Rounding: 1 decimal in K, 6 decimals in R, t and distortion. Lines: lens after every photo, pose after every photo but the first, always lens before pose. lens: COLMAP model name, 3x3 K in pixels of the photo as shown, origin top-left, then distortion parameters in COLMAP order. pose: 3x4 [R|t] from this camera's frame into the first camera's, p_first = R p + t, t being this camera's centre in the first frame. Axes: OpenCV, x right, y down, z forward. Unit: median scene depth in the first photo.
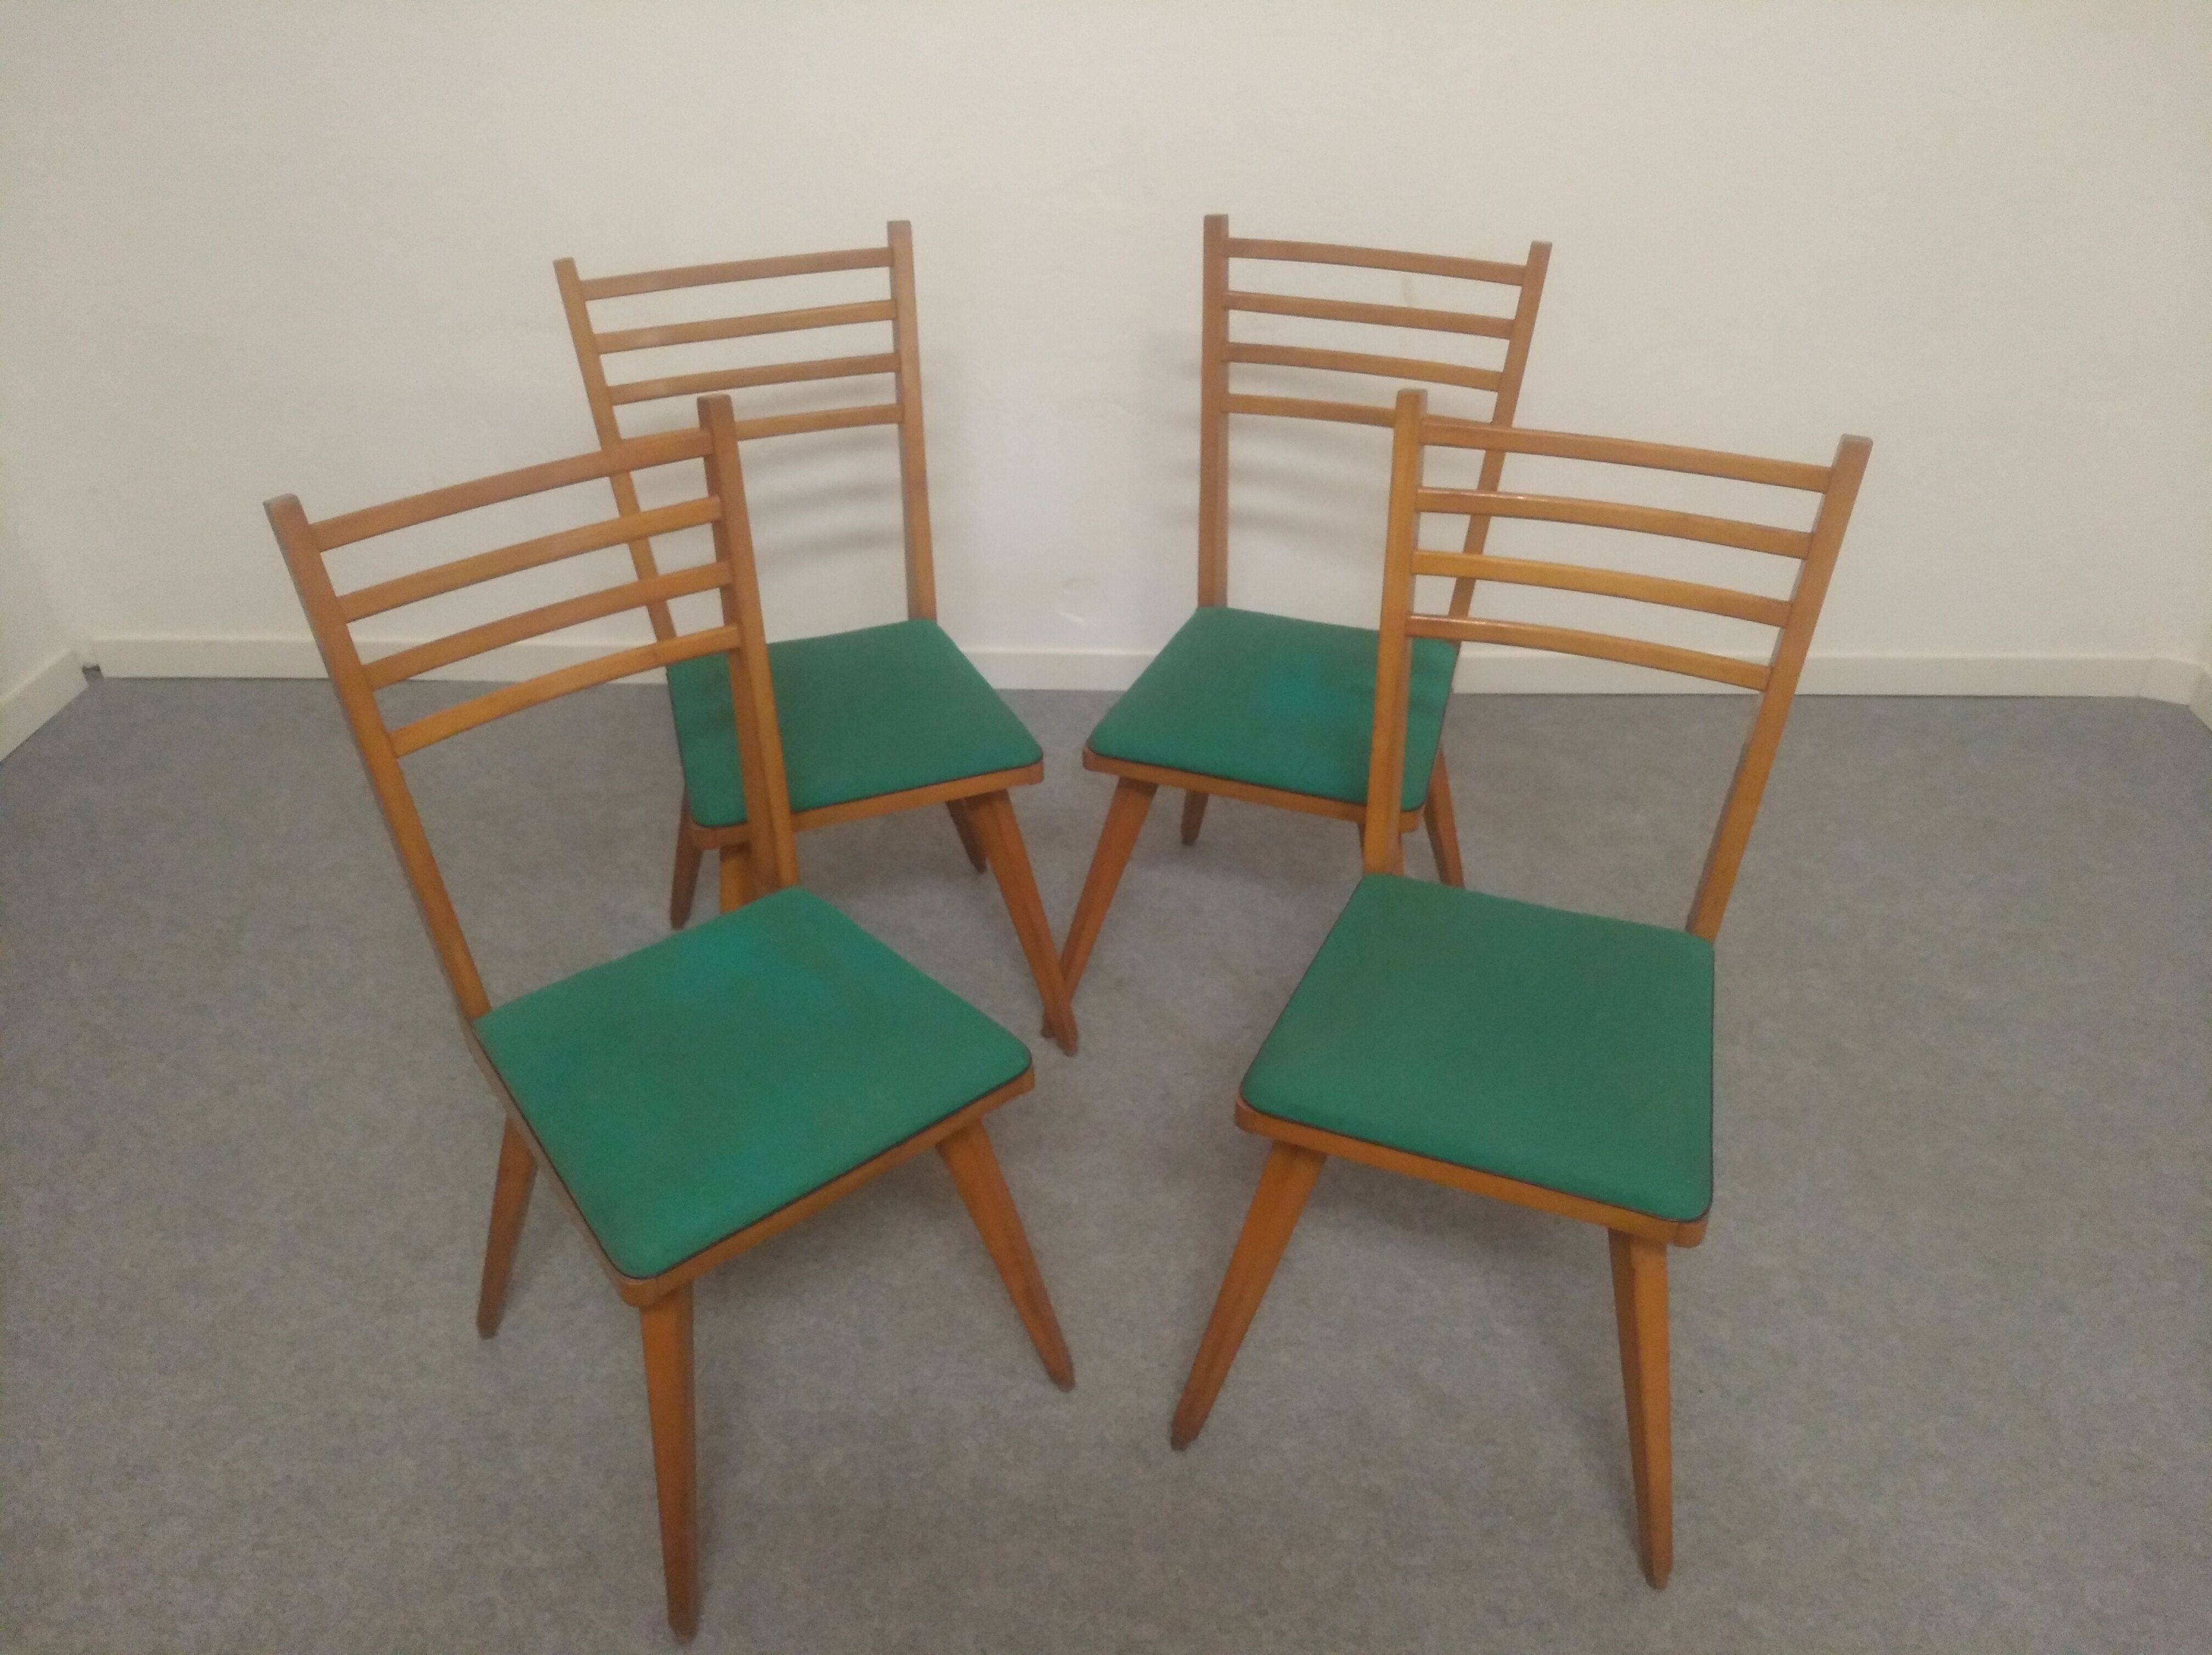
lens RADIAL K [[1719.9, 0, 1122.9], [0, 1719.9, 840.2], [0, 0, 1]] dist [-0.044583, 0.071899]
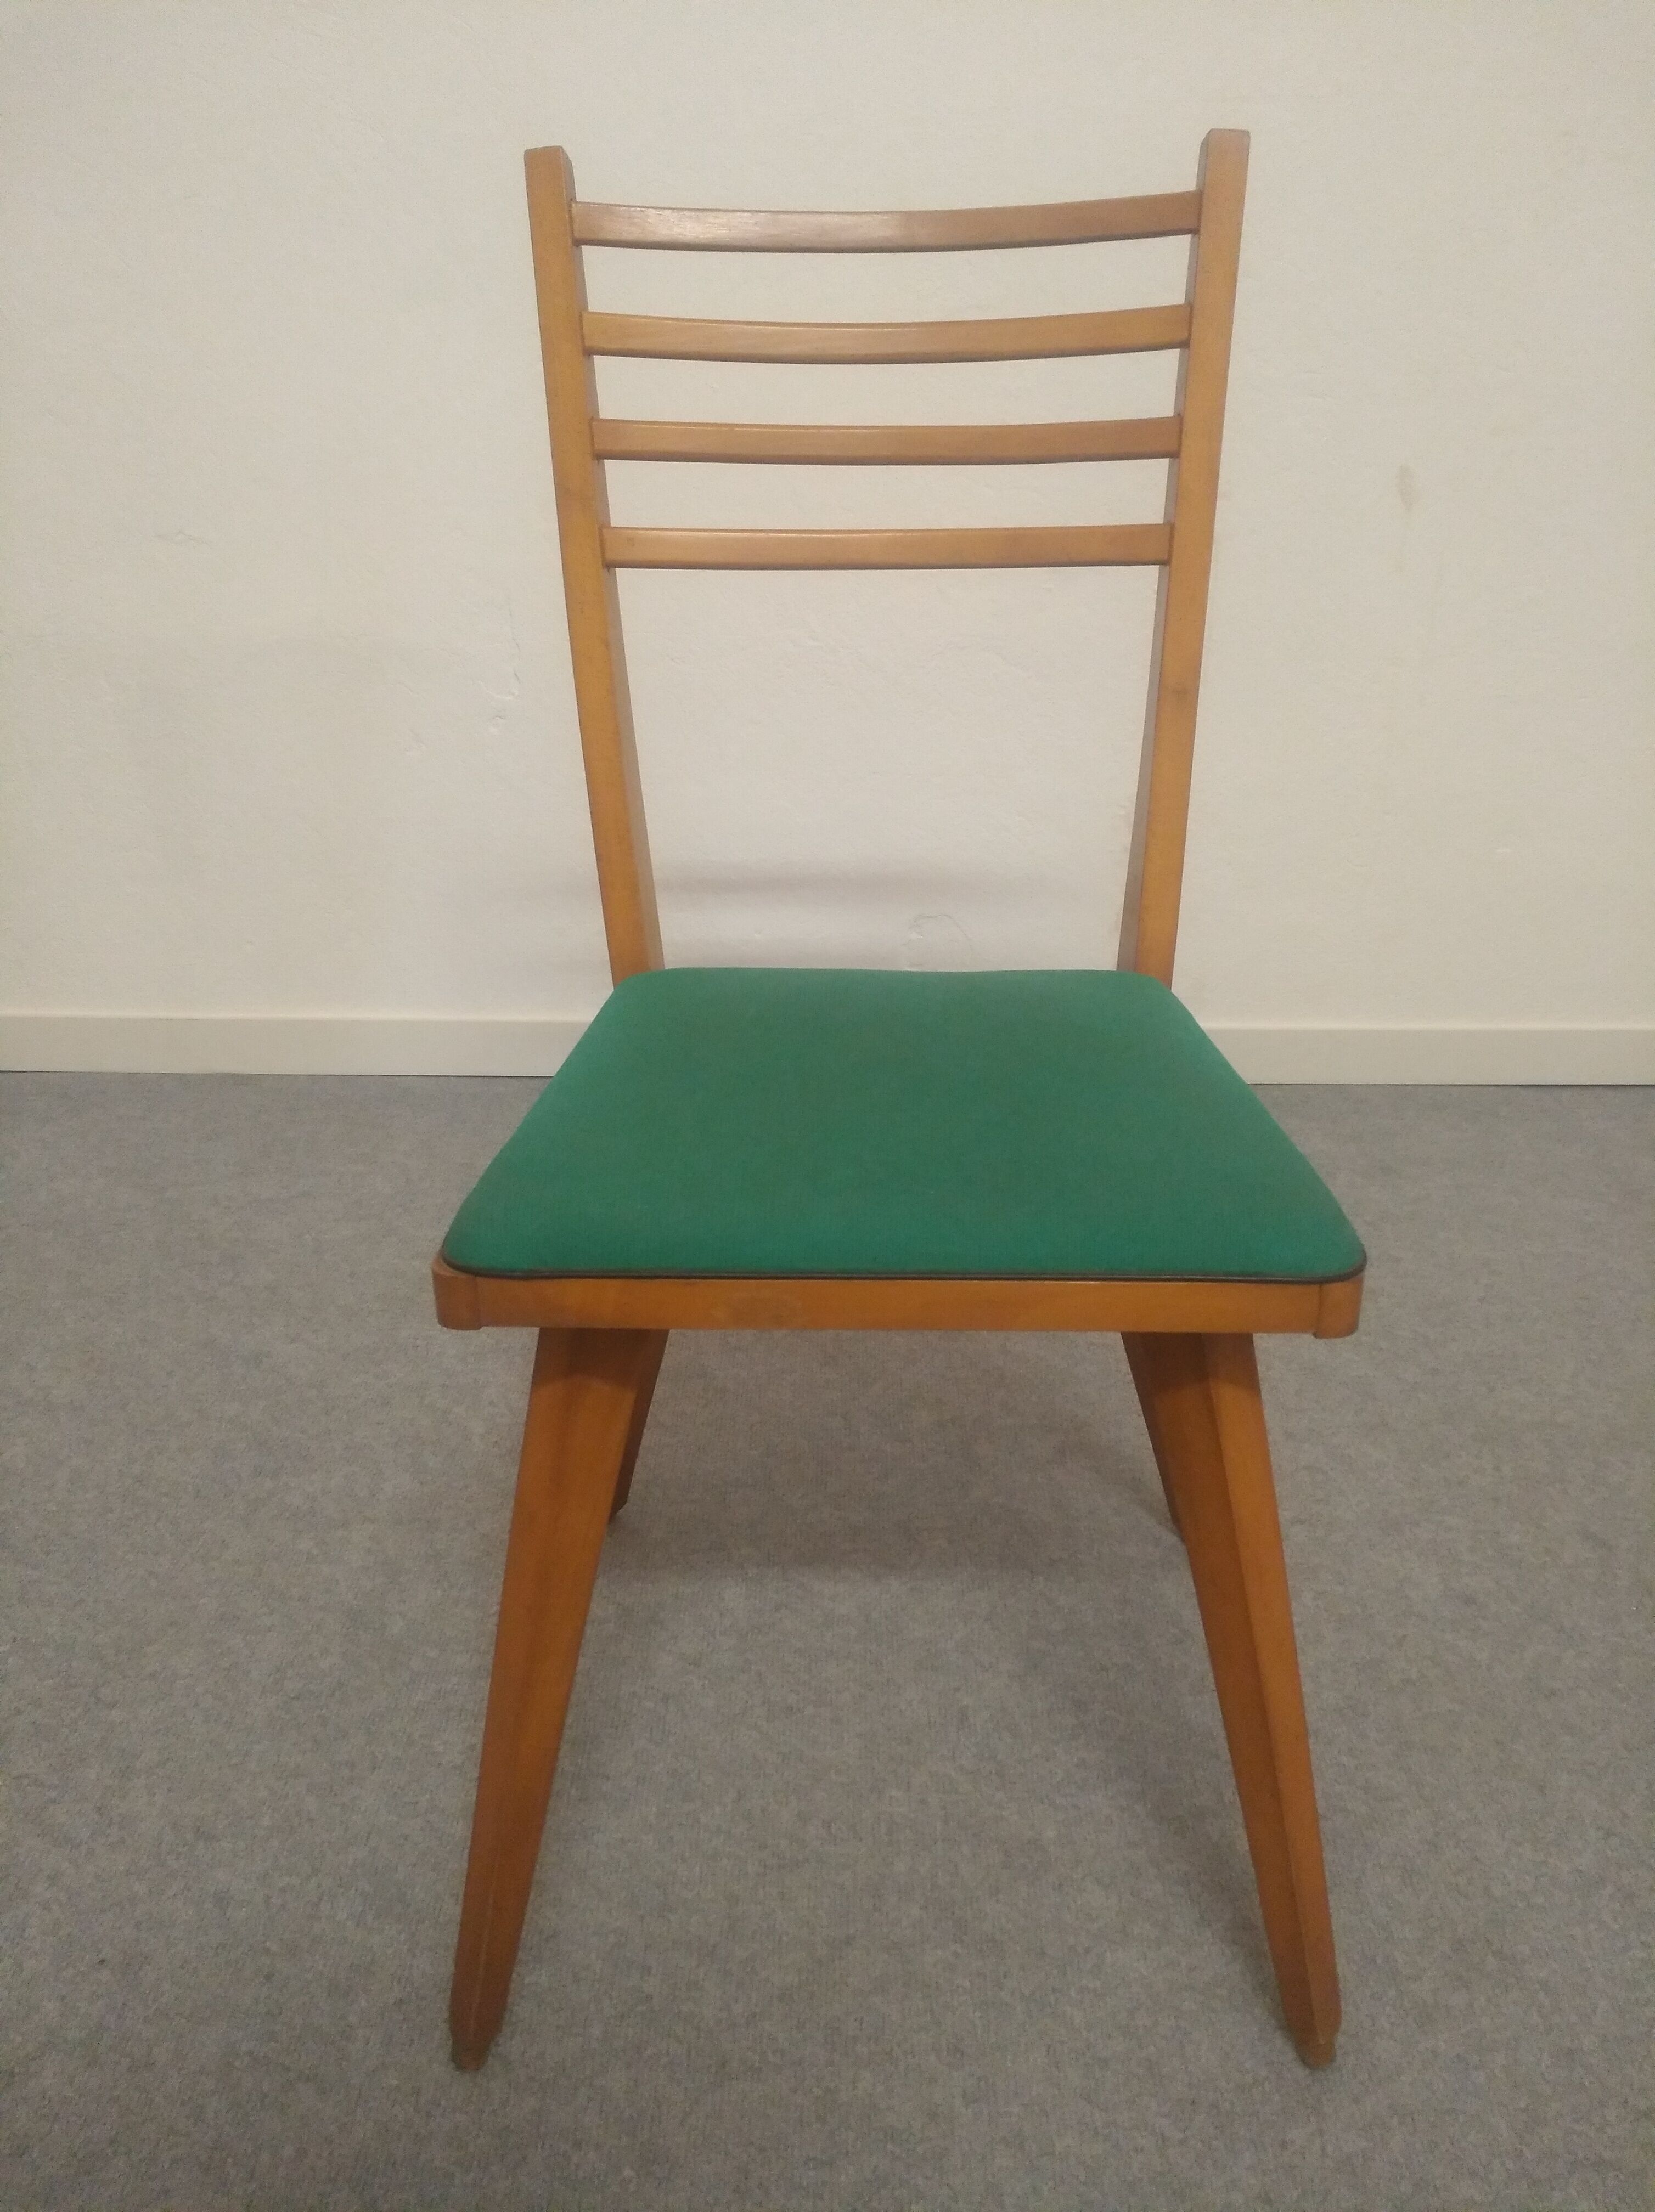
lens RADIAL K [[1719.9, 0, 833.9], [0, 1719.9, 1108.3], [0, 0, 1]] dist [-0.044583, 0.071899]
pose [[0.999899, -0.007731, -0.011966, -0.096911], [0.004961, 0.976338, -0.216193, 0.125281], [0.013354, 0.216112, 0.976277, 0.524419]]
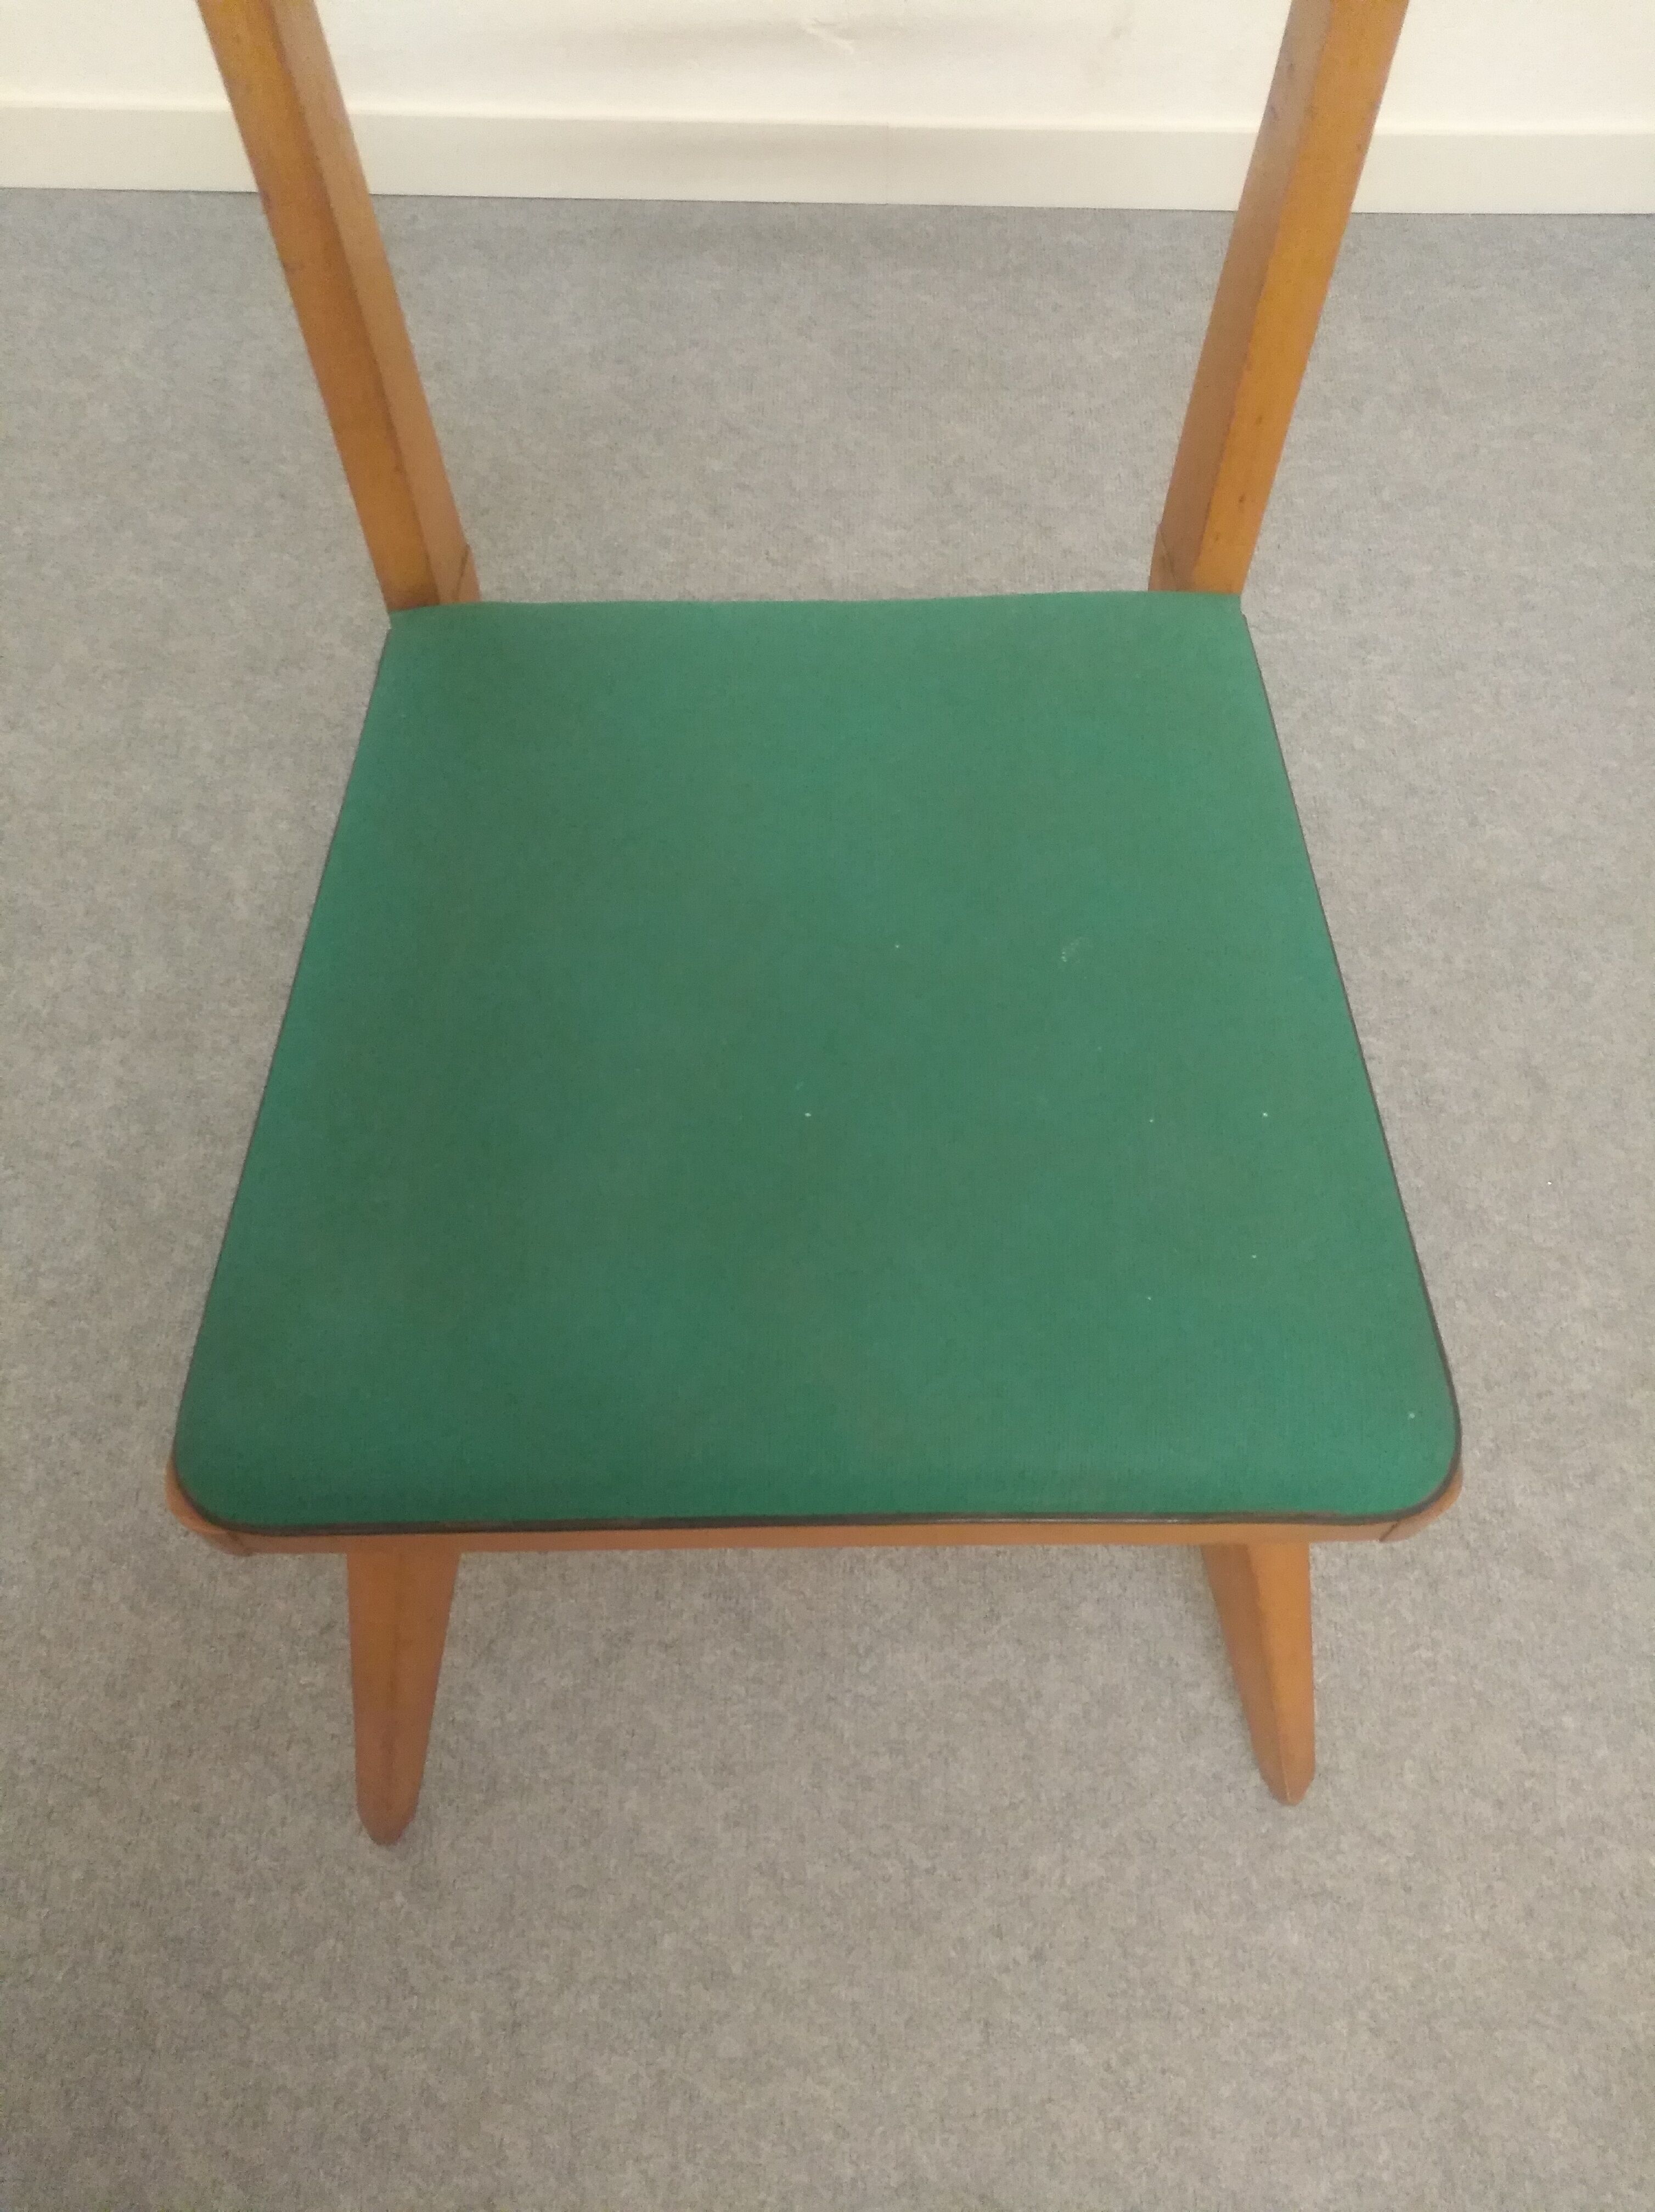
lens RADIAL K [[1719.9, 0, 800.1], [0, 1719.9, 1099.5], [0, 0, 1]] dist [-0.044583, 0.071899]
pose [[0.999507, 0.020199, -0.024023, -0.037489], [-0.007825, 0.901597, 0.432506, -0.116927], [0.030395, -0.432105, 0.901311, 0.700666]]
